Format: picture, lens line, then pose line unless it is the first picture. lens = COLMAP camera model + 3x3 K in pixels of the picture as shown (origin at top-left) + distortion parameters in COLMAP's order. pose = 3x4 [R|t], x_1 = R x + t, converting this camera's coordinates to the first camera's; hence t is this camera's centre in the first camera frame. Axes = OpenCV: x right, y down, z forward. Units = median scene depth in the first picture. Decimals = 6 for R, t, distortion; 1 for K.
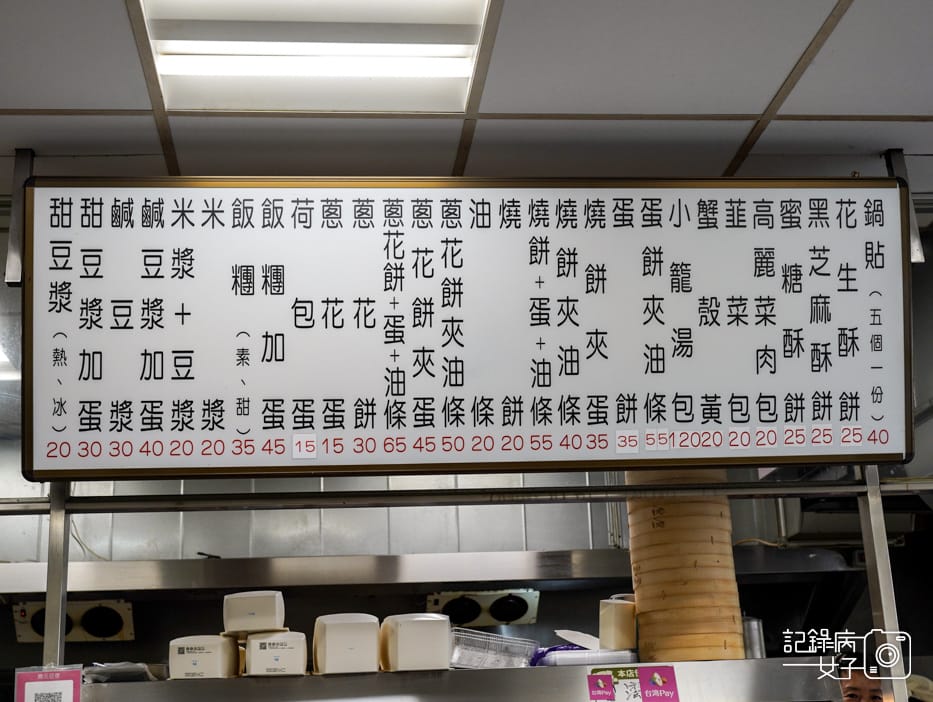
lens RADIAL K [[1313.4, 0, 466.5], [0, 1313.4, 351.0], [0, 0, 1]] dist [0.004377, -0.010353]
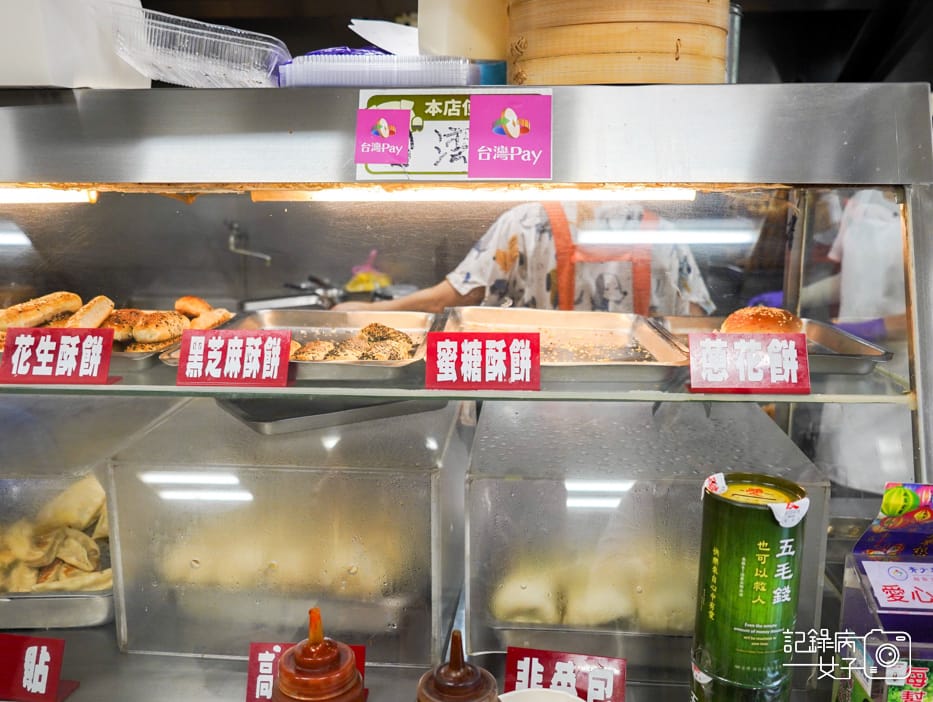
lens RADIAL K [[825.5, 0, 466.5], [0, 825.5, 351.0], [0, 0, 1]] dist [-0.001909, -0.014381]
pose [[0.990368, 0.064721, -0.122402, 0.170050], [0.003190, 0.873126, 0.487485, 0.179566], [0.138423, -0.483180, 0.864509, 0.712810]]
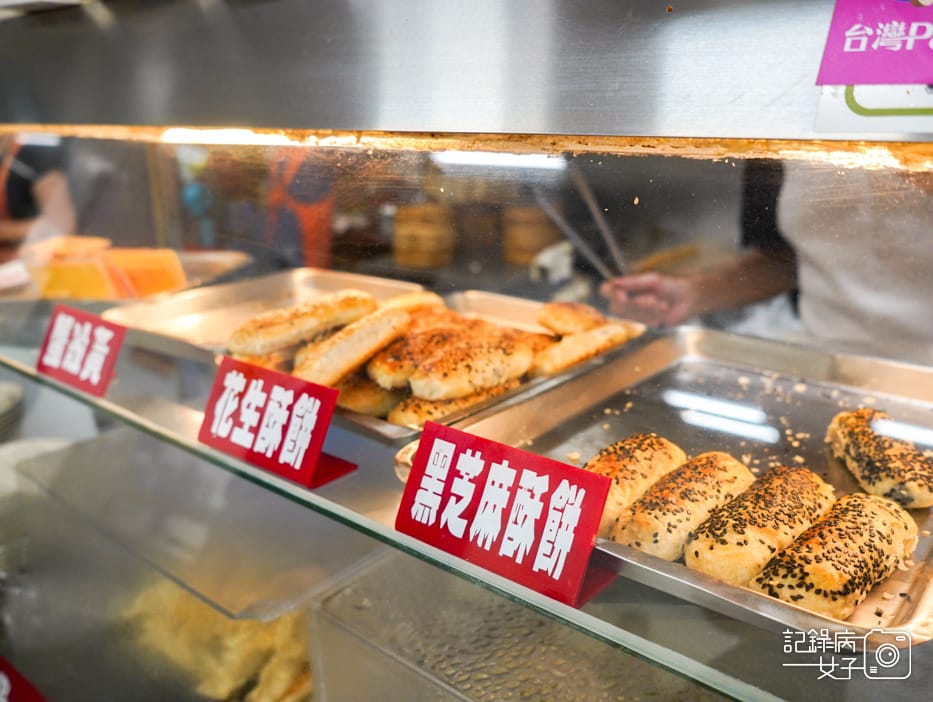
lens RADIAL K [[825.5, 0, 466.5], [0, 825.5, 351.0], [0, 0, 1]] dist [-0.001909, -0.014381]
pose [[0.708059, 0.234632, -0.666033, 0.137226], [0.198290, 0.839173, 0.506428, 0.229587], [0.677741, -0.490648, 0.547659, 0.885154]]
